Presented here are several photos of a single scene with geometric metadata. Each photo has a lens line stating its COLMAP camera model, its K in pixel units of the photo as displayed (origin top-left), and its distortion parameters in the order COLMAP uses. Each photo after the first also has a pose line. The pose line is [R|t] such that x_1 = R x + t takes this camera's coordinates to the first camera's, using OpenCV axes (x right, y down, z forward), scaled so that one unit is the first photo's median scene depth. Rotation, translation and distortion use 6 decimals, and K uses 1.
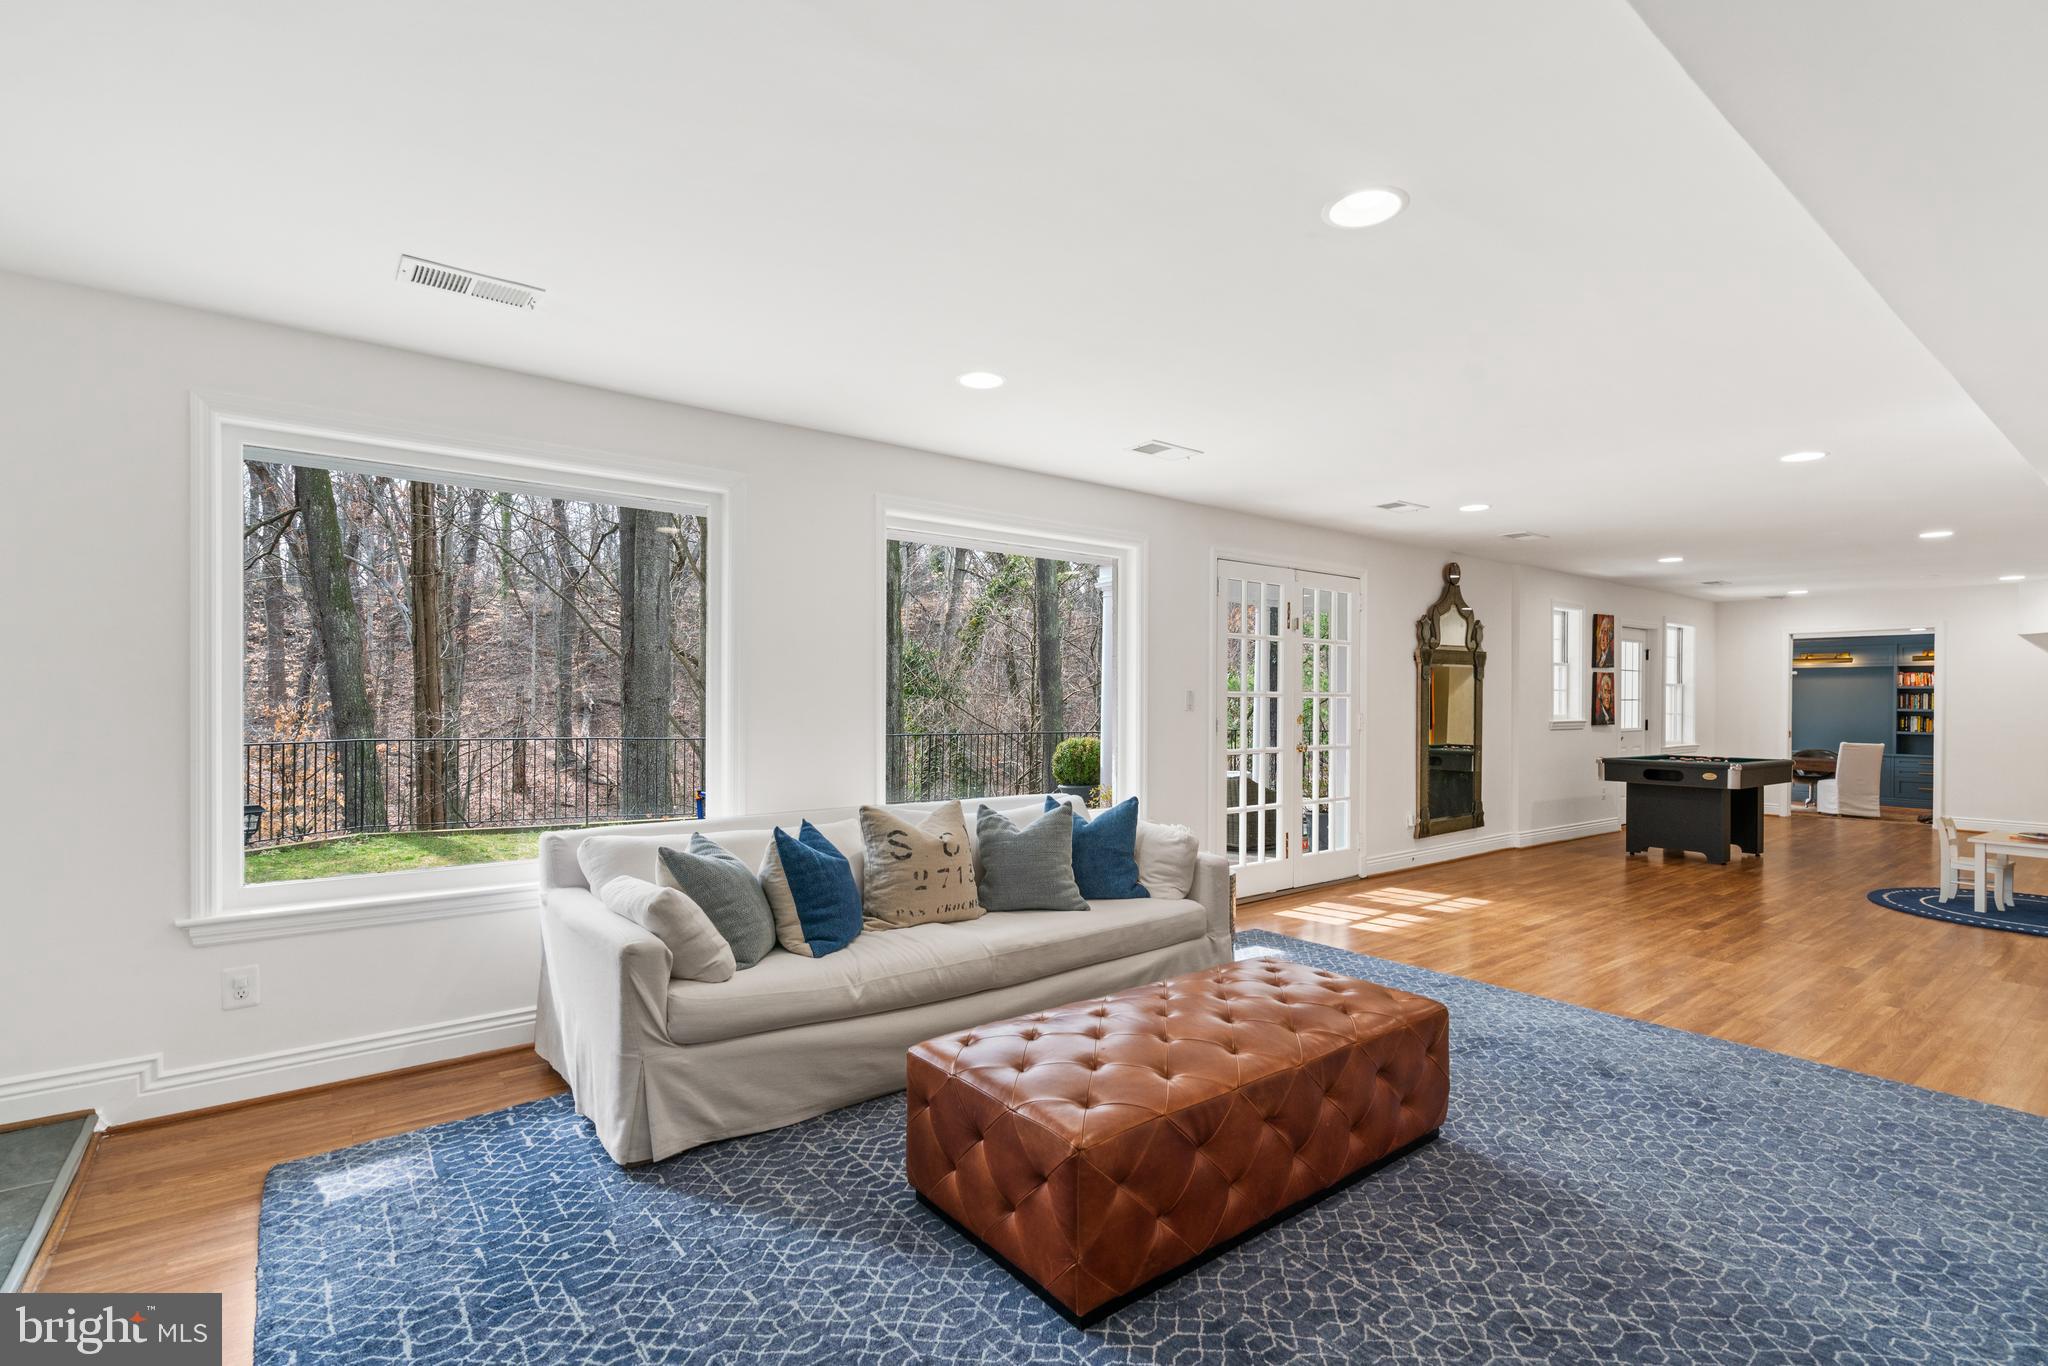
lens RADIAL K [[921.6, 0, 1007.2], [0, 921.6, 692.1], [0, 0, 1]] dist [-0.007461, 0.002976]
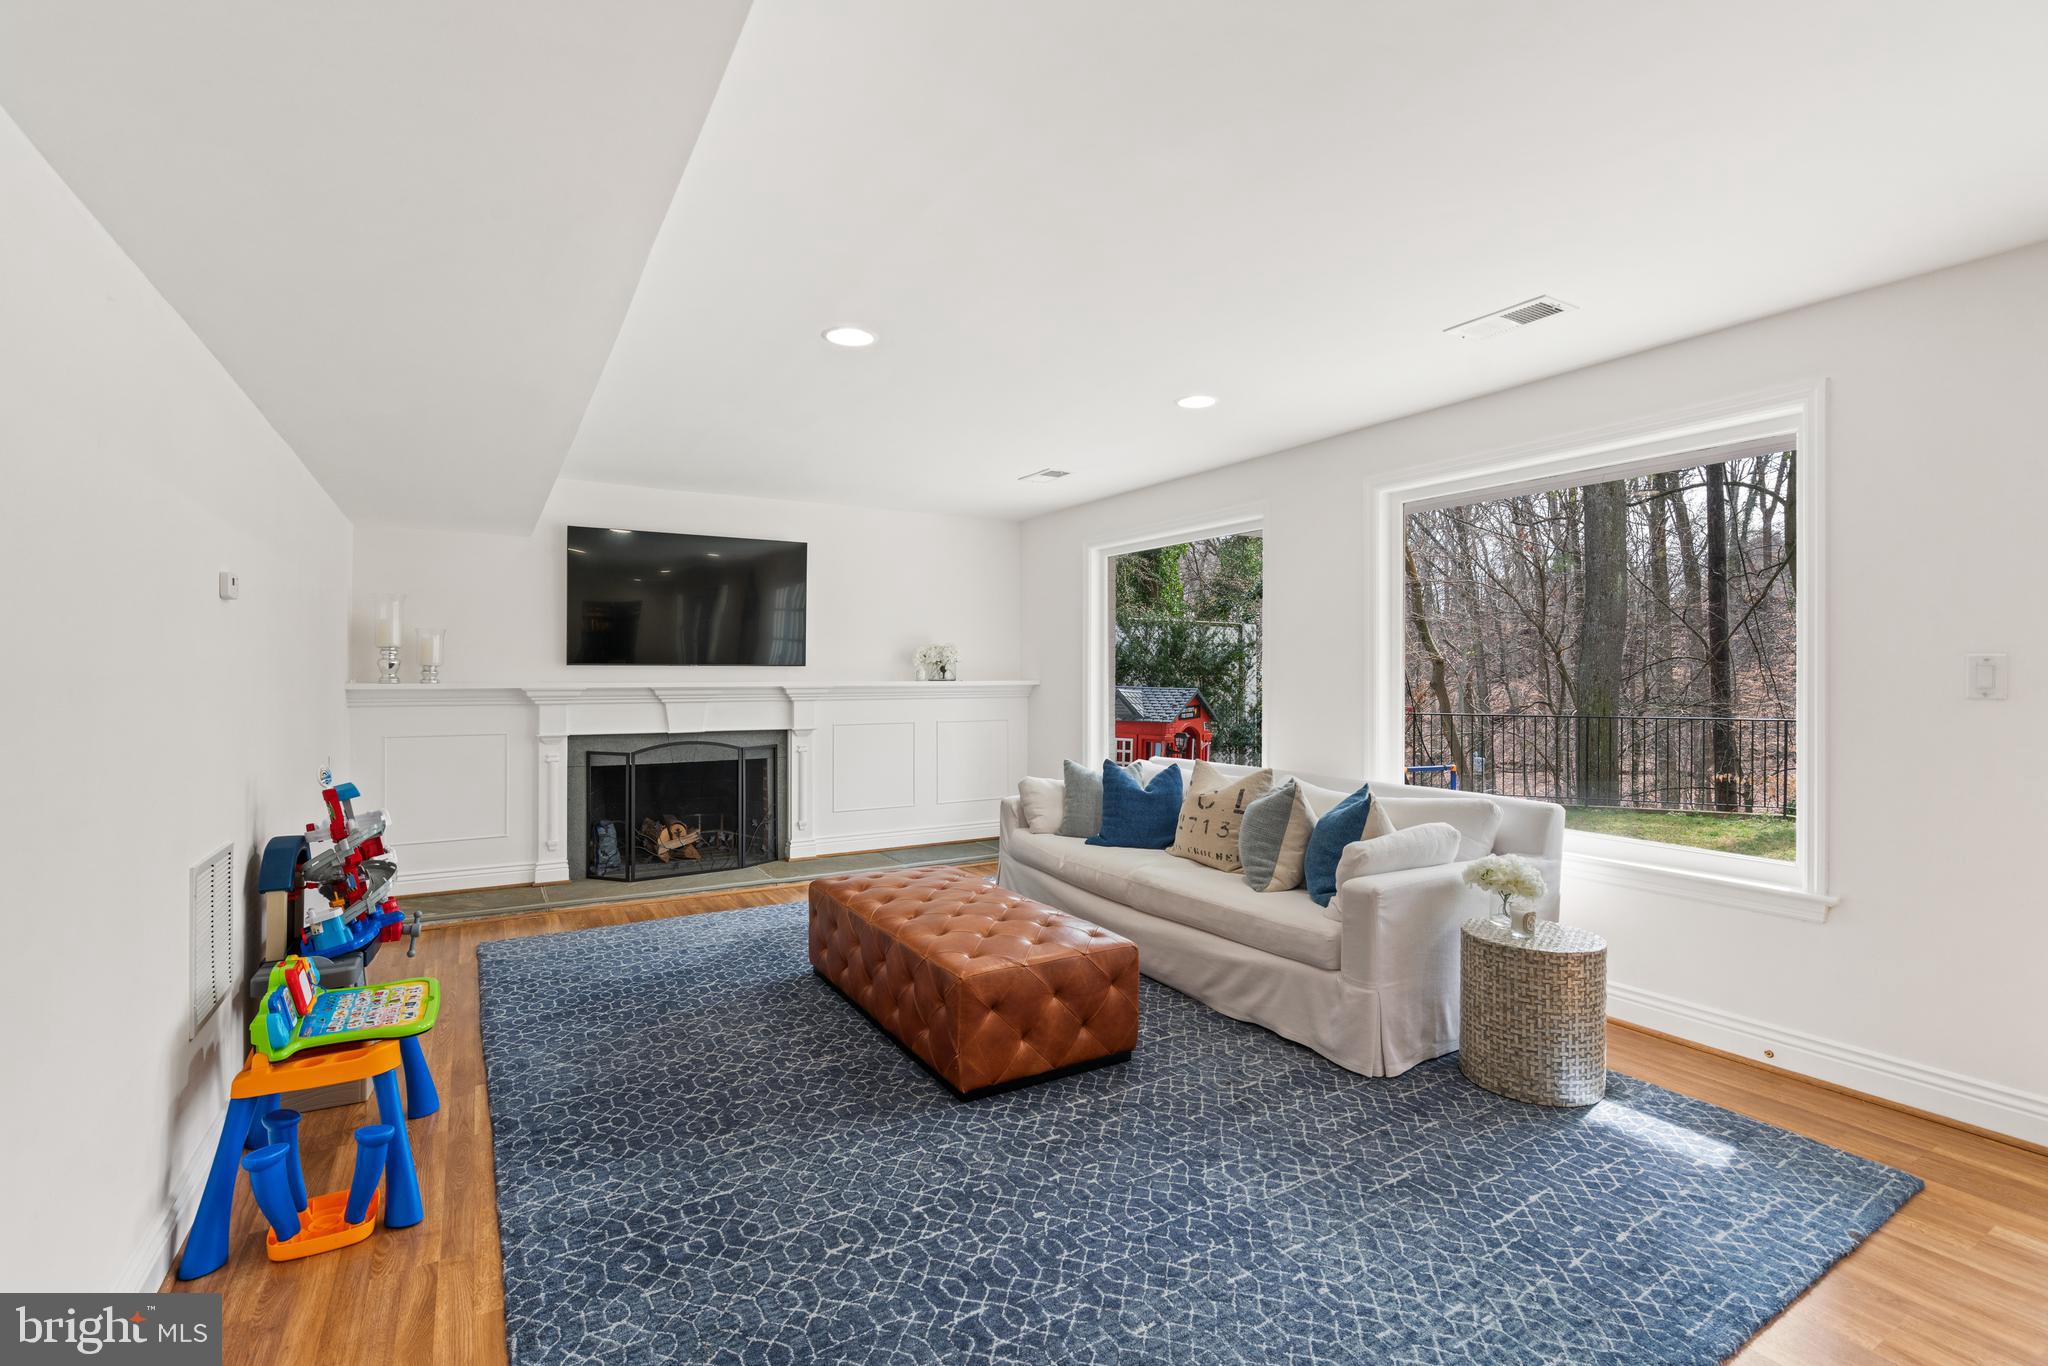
lens RADIAL K [[921.6, 0, 1012.4], [0, 921.6, 678.8], [0, 0, 1]] dist [-0.007461, 0.002976]
pose [[-0.113675, -0.006430, -0.993497, 1.776985], [-0.002257, 0.999978, -0.006214, 0.029607], [0.993515, 0.001536, -0.113687, 1.412949]]
